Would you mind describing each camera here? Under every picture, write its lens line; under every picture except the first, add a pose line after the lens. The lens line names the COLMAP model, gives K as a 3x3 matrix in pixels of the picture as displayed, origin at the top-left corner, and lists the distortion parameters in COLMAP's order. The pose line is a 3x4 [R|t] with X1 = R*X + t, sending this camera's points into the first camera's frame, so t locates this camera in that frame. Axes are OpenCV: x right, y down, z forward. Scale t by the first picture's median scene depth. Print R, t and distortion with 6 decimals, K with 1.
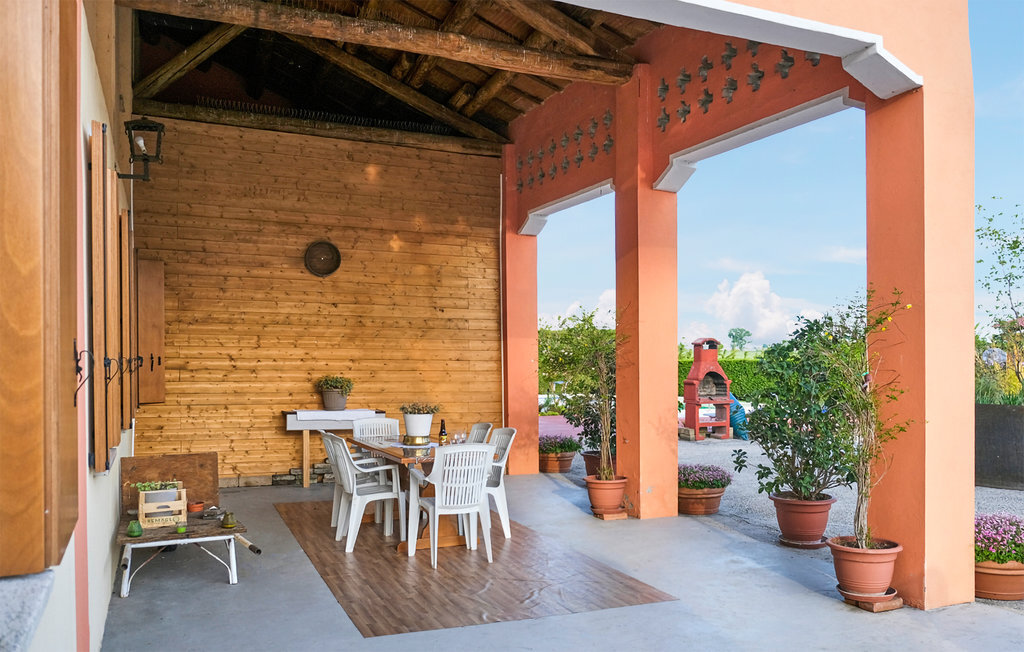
lens RADIAL K [[790.8, 0, 509.9], [0, 790.8, 320.6], [0, 0, 1]] dist [-0.046993, 0.013840]
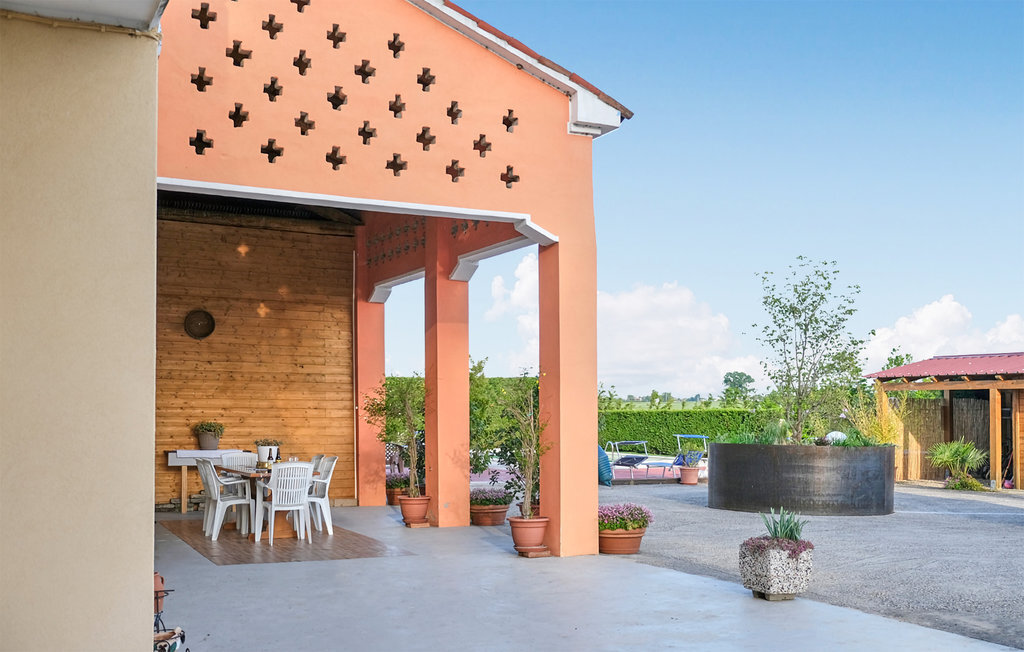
lens RADIAL K [[1052.1, 0, 513.9], [0, 1052.1, 335.4], [0, 0, 1]] dist [-0.005327, 0.000000]
pose [[0.998767, 0.002146, 0.049596, 0.163642], [-0.000957, 0.999712, -0.023970, -0.023523], [-0.049633, 0.023893, 0.998482, -0.633154]]
